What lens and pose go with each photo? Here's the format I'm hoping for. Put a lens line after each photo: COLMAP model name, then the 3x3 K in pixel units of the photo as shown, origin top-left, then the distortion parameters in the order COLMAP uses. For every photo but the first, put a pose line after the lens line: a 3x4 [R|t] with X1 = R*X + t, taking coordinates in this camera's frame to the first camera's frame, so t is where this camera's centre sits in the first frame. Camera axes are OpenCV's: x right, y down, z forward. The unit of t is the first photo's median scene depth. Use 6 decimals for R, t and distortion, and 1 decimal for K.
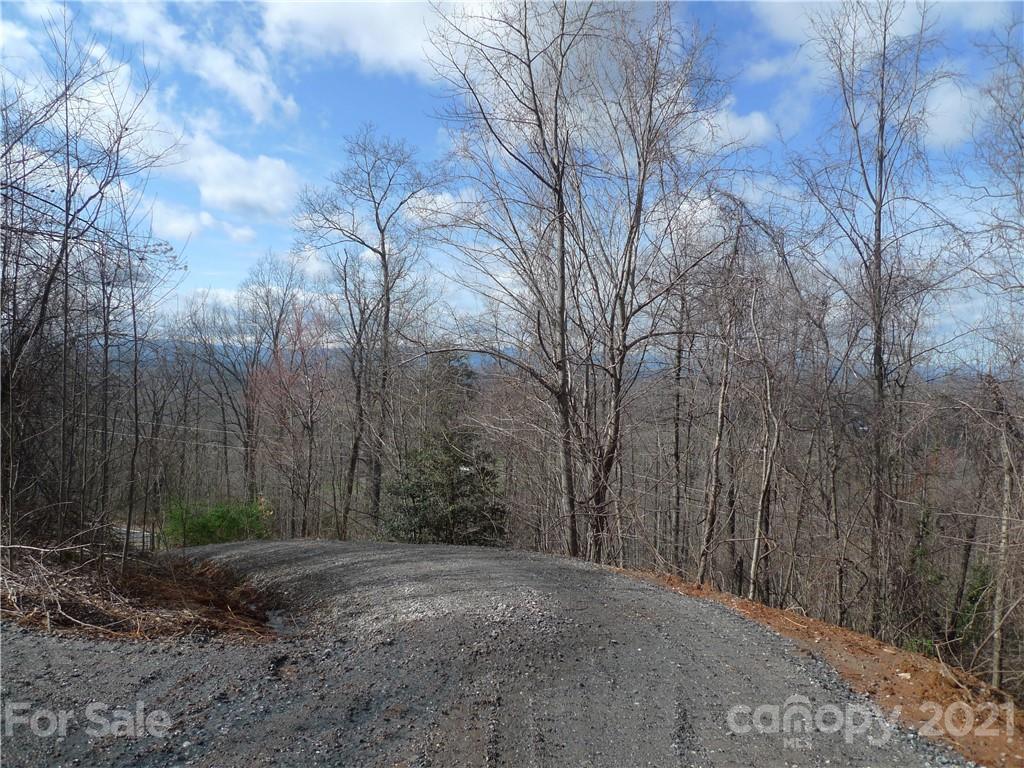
lens RADIAL K [[736.9, 0, 513.6], [0, 736.9, 385.9], [0, 0, 1]] dist [-0.016717, -0.013557]
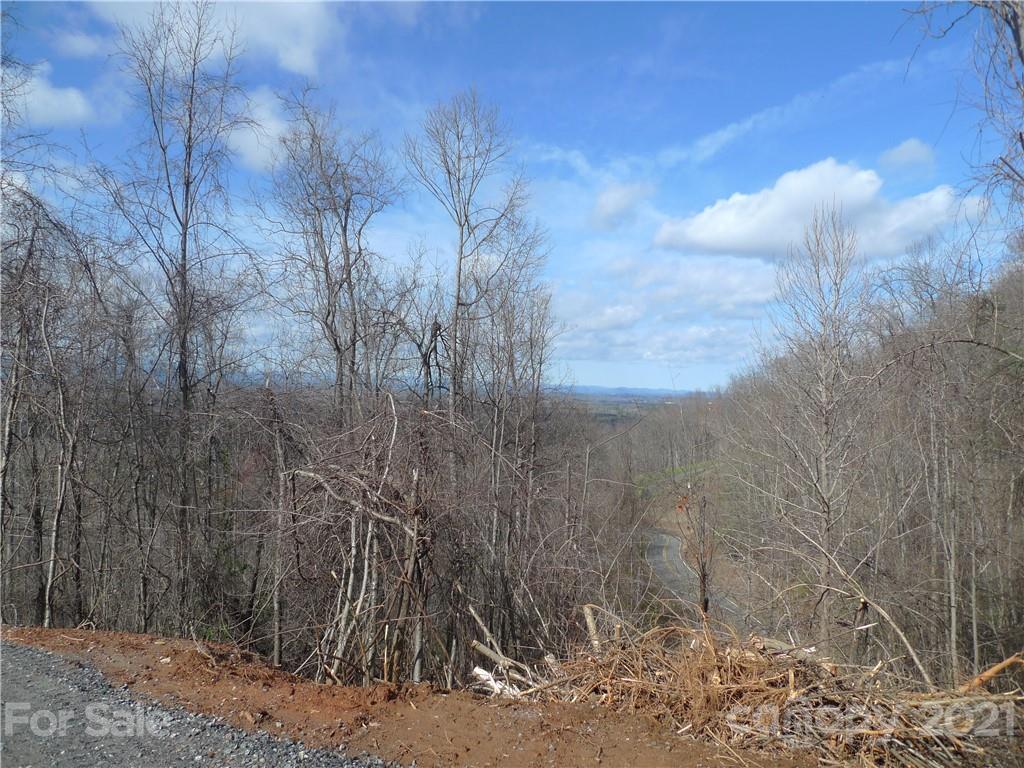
lens RADIAL K [[736.9, 0, 512.6], [0, 736.9, 382.6], [0, 0, 1]] dist [-0.016717, -0.013557]
pose [[0.651605, 0.003361, 0.758551, 0.001542], [0.003426, 0.999967, -0.007373, -0.011138], [-0.758551, 0.007403, 0.651572, -0.054535]]
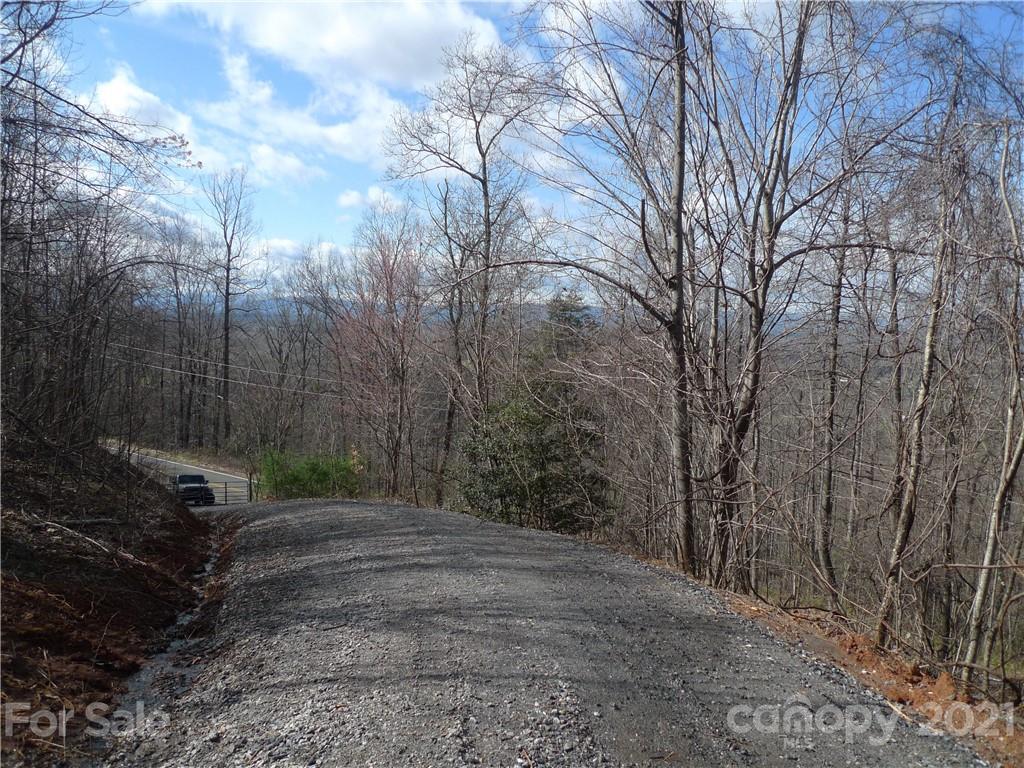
lens RADIAL K [[736.9, 0, 510.7], [0, 736.9, 380.6], [0, 0, 1]] dist [-0.016717, -0.013557]
pose [[0.983527, 0.022846, -0.179310, 0.033226], [-0.013980, 0.998624, 0.050550, 0.027524], [0.180218, -0.047210, 0.982493, 0.253673]]
